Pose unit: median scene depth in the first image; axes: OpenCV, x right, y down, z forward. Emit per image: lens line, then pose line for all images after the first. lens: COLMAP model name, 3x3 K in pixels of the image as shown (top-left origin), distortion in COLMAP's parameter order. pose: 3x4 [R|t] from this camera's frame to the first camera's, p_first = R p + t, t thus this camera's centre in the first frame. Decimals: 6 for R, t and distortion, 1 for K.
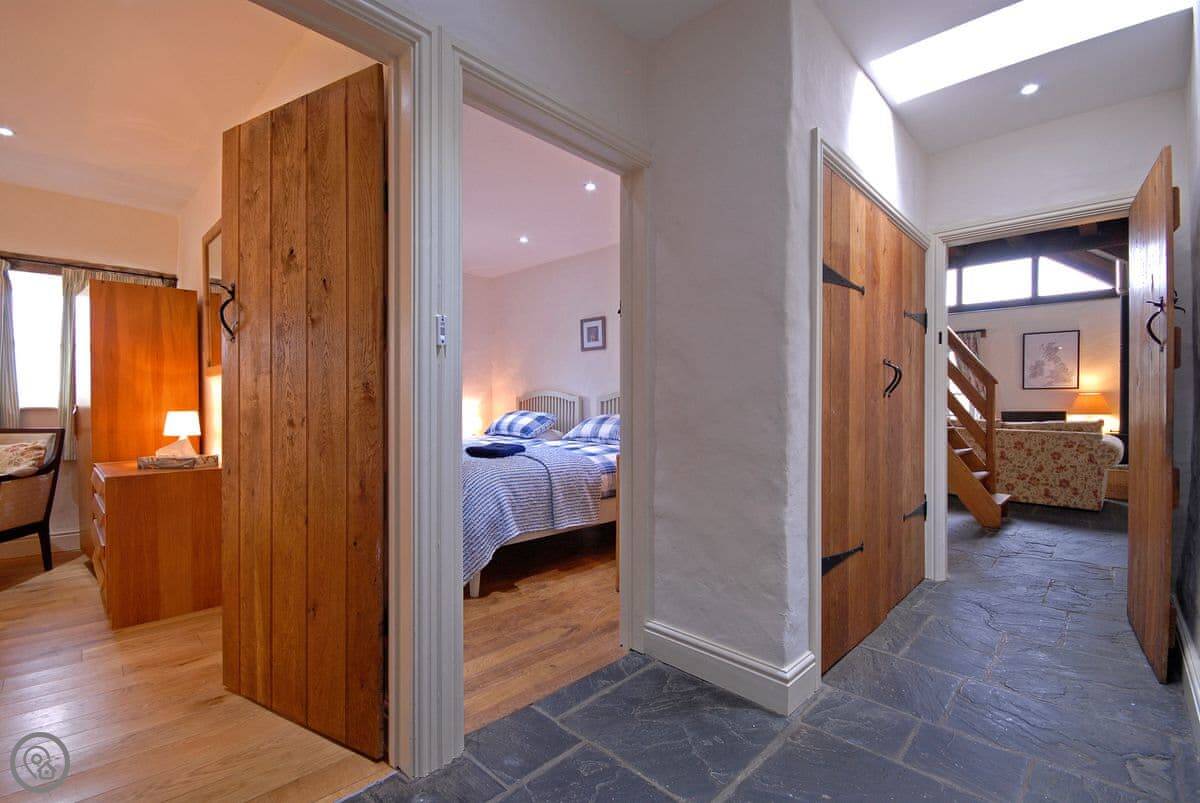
lens RADIAL K [[663.4, 0, 576.1], [0, 663.4, 403.5], [0, 0, 1]] dist [0.002093, 0.001041]
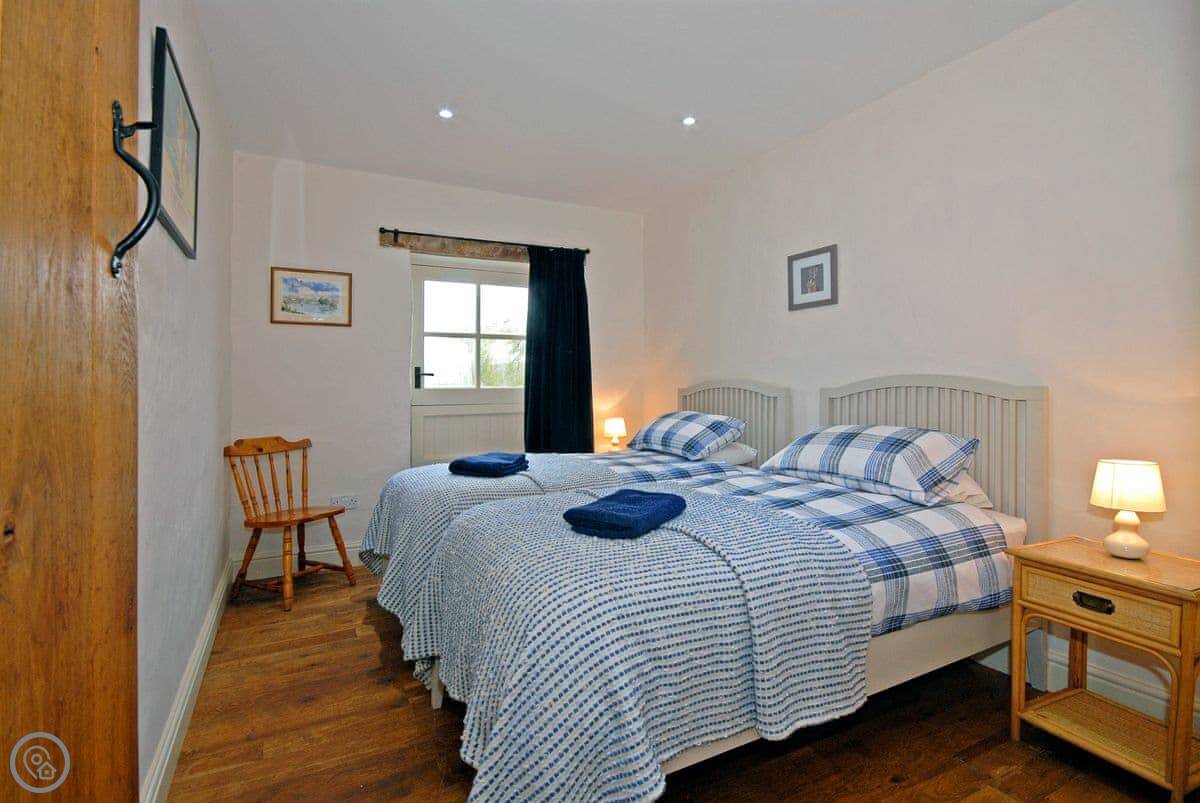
lens RADIAL K [[663.4, 0, 576.1], [0, 663.4, 403.5], [0, 0, 1]] dist [0.002093, 0.001041]
pose [[0.966942, 0.005288, -0.254943, -0.024746], [-0.000108, 0.999793, 0.020330, -0.009699], [0.254998, -0.019631, 0.966742, 0.398758]]
